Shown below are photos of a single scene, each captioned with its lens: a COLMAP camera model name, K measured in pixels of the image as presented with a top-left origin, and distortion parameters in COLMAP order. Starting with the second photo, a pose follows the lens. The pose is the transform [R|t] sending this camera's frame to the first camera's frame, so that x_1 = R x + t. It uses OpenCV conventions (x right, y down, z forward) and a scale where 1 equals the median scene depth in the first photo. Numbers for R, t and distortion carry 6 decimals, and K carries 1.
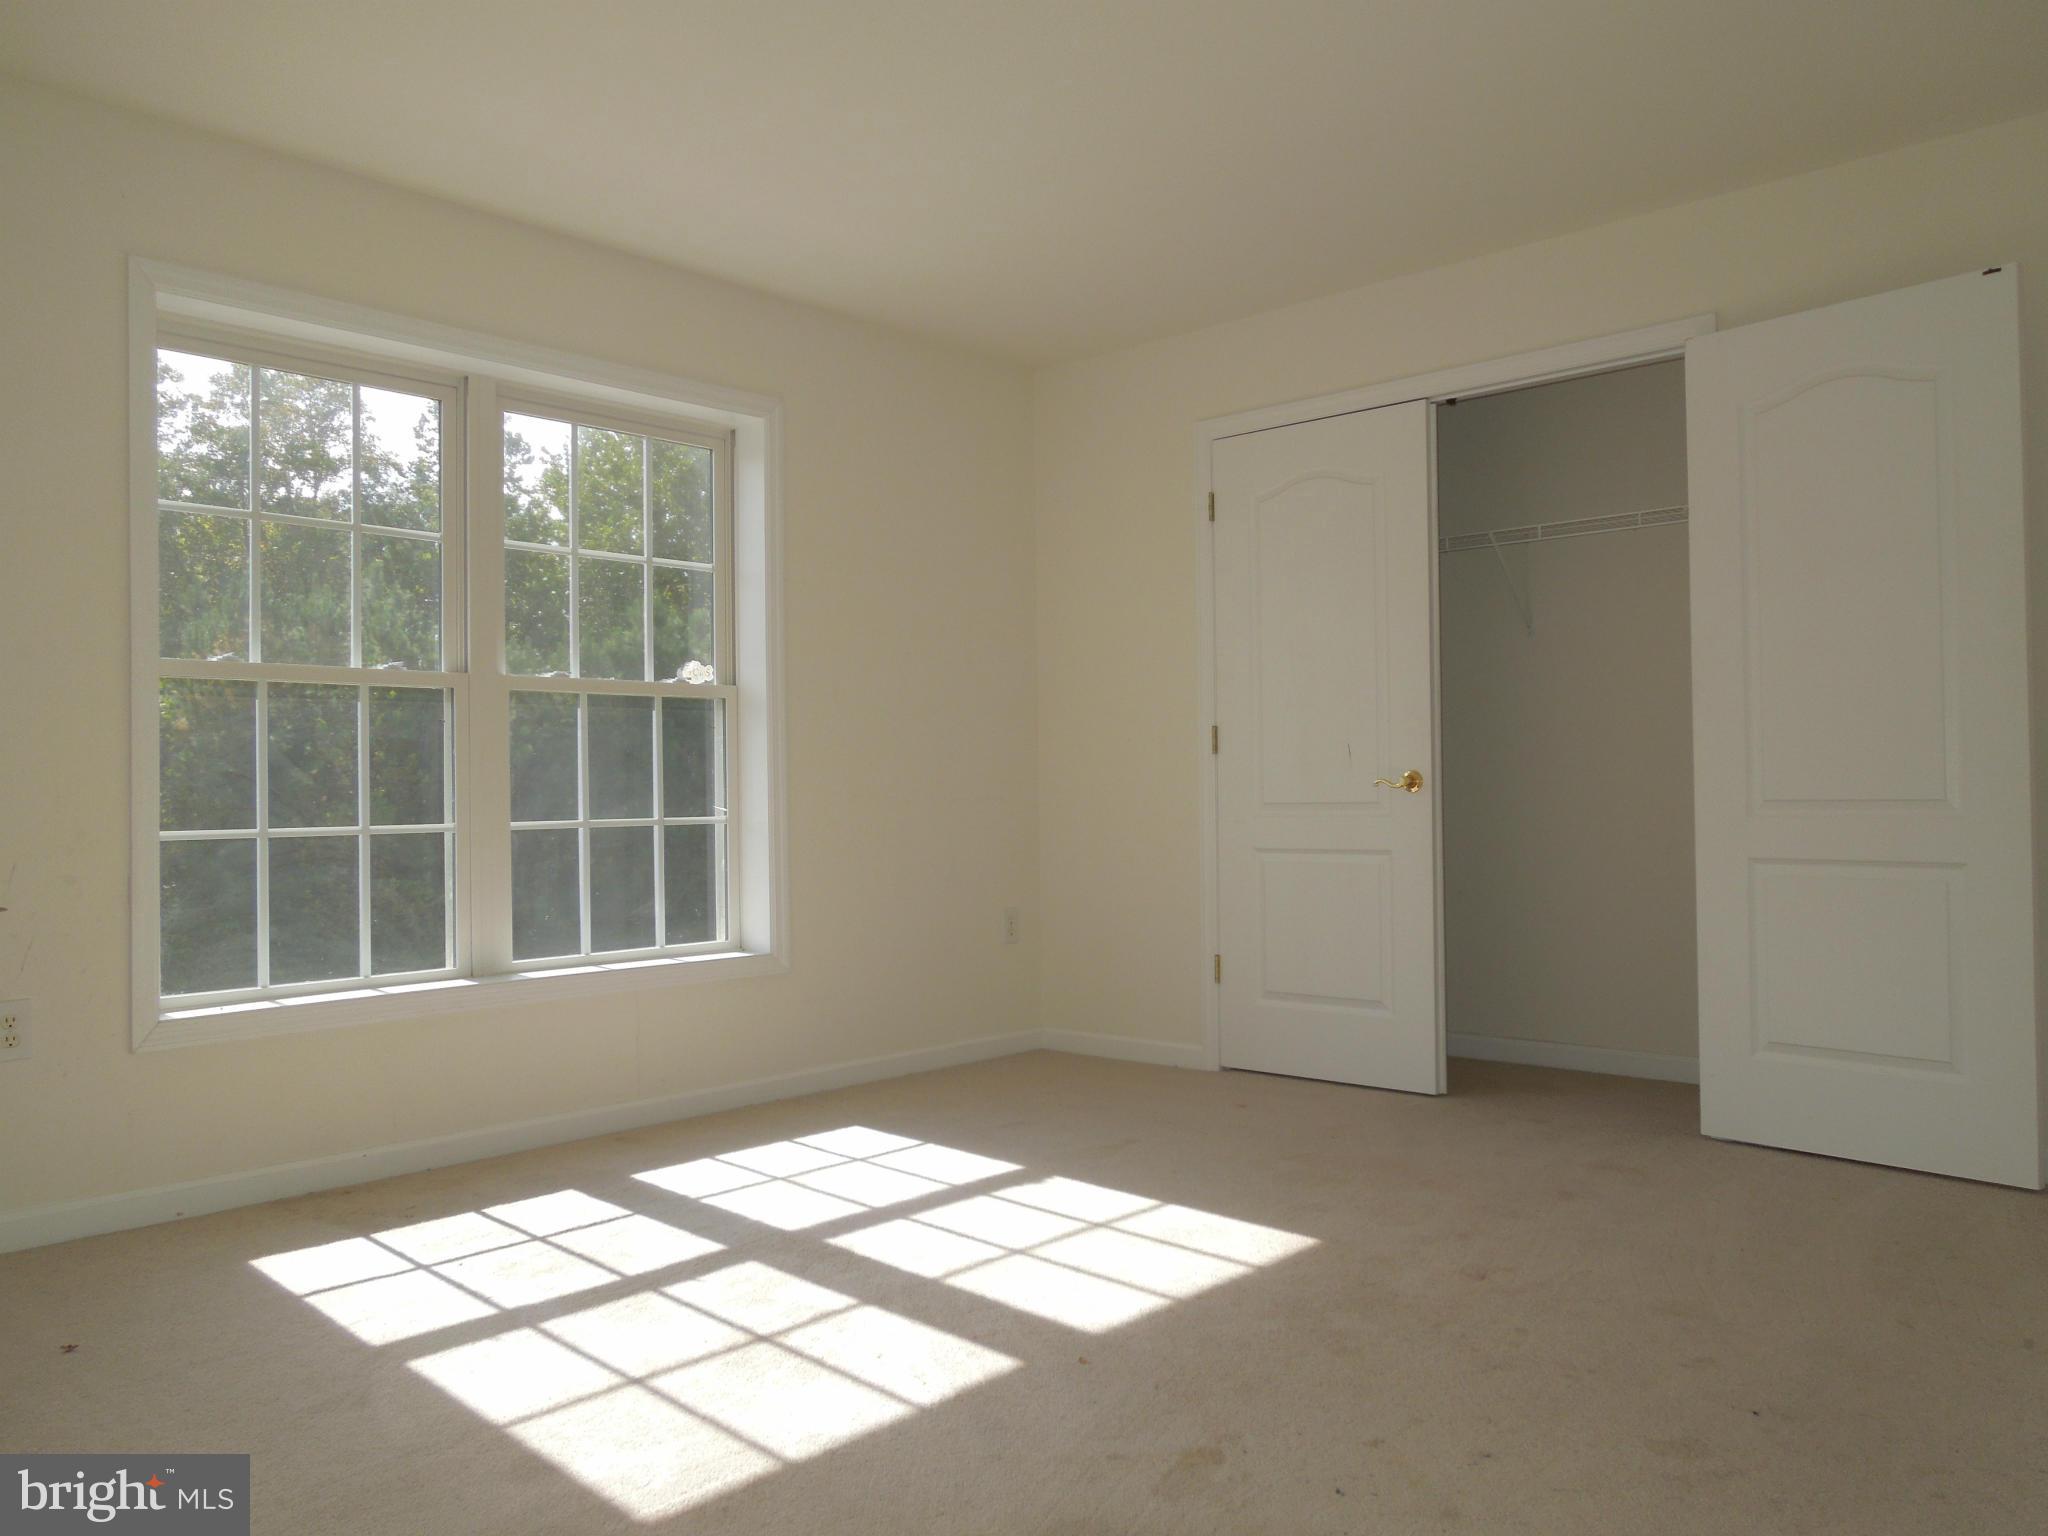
lens RADIAL K [[1562.6, 0, 1023.2], [0, 1562.6, 762.0], [0, 0, 1]] dist [0.009754, 0.006109]
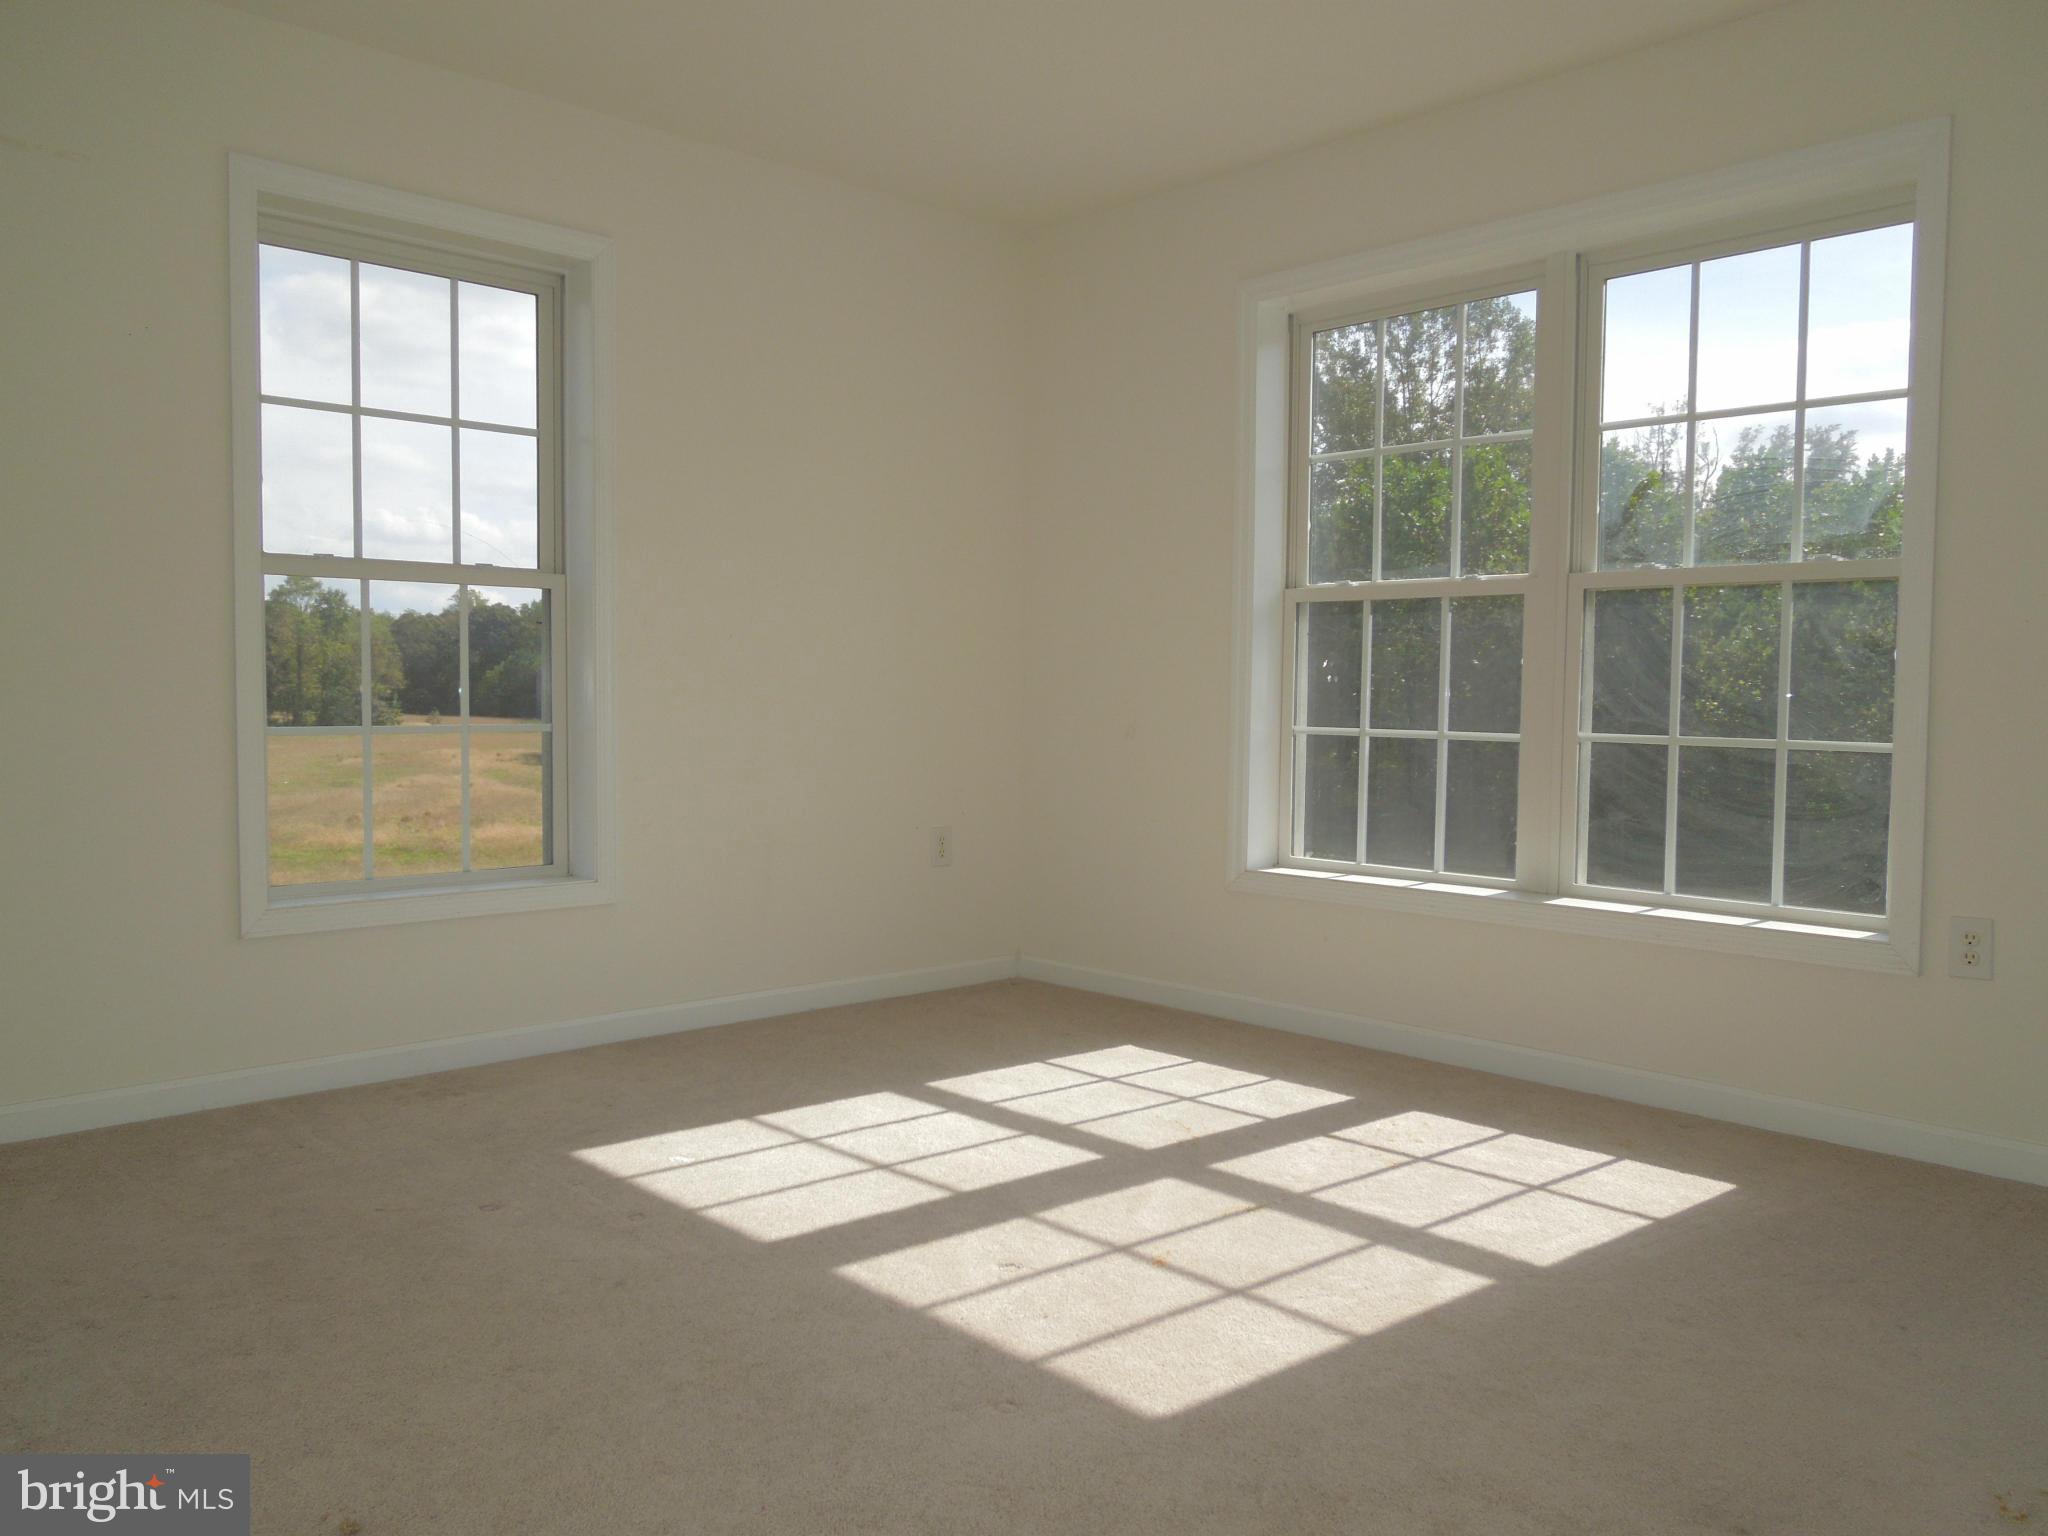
lens RADIAL K [[1562.6, 0, 1023.0], [0, 1562.6, 777.3], [0, 0, 1]] dist [0.009754, 0.006109]
pose [[-0.047953, 0.069295, -0.996443, 0.638359], [0.002519, 0.997596, 0.069254, -0.000765], [0.998846, 0.000811, -0.048012, 0.762595]]
